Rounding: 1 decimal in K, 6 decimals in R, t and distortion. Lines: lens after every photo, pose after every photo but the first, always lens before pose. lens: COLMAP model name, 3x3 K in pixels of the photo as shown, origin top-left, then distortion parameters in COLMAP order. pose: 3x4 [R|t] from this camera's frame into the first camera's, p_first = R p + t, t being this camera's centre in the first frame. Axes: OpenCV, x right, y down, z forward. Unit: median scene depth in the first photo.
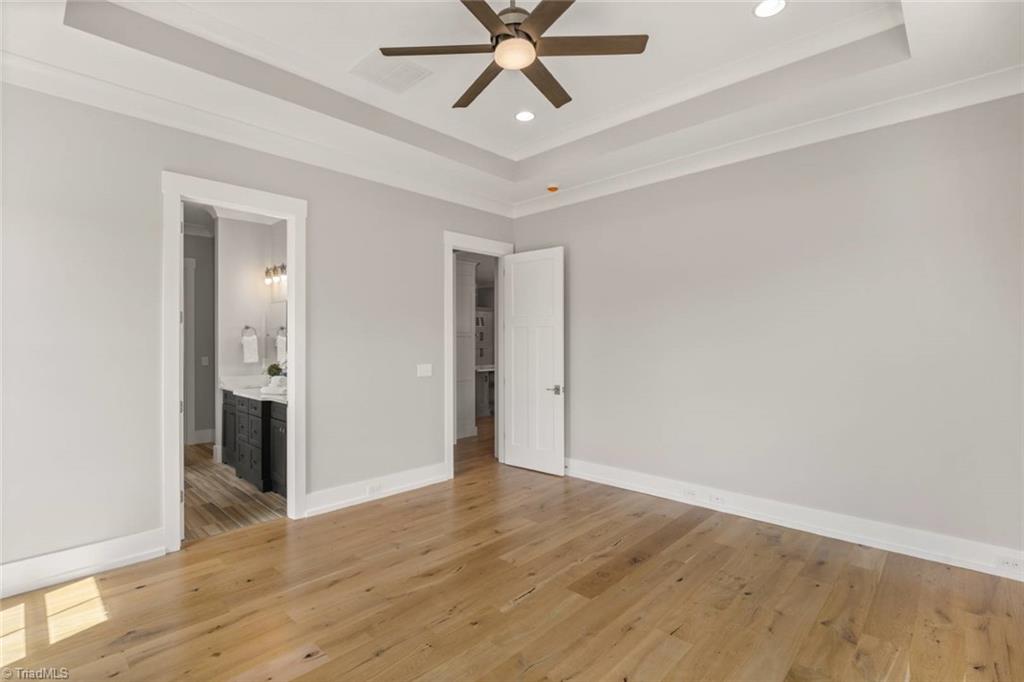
lens RADIAL K [[479.2, 0, 512.0], [0, 479.2, 341.0], [0, 0, 1]] dist [-0.007731, 0.000275]
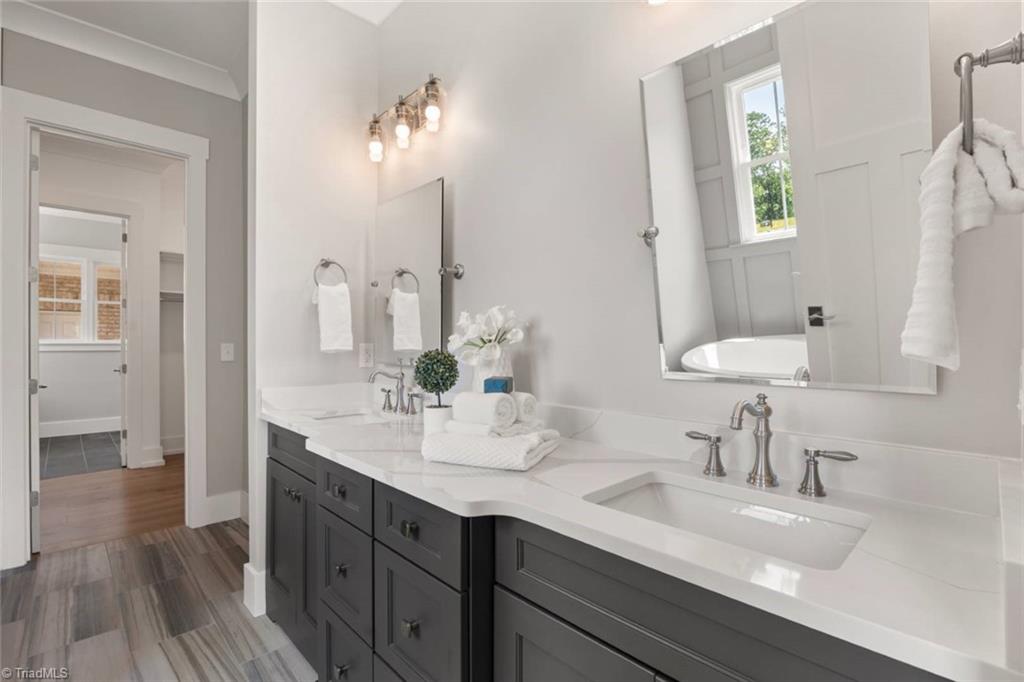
lens RADIAL K [[475.3, 0, 506.8], [0, 475.3, 342.8], [0, 0, 1]] dist [-0.004522, -0.000501]
pose [[0.998565, -0.002856, -0.053479, -0.390671], [0.002759, 0.999994, -0.001886, 0.039365], [0.053484, 0.001736, 0.998567, 0.626004]]
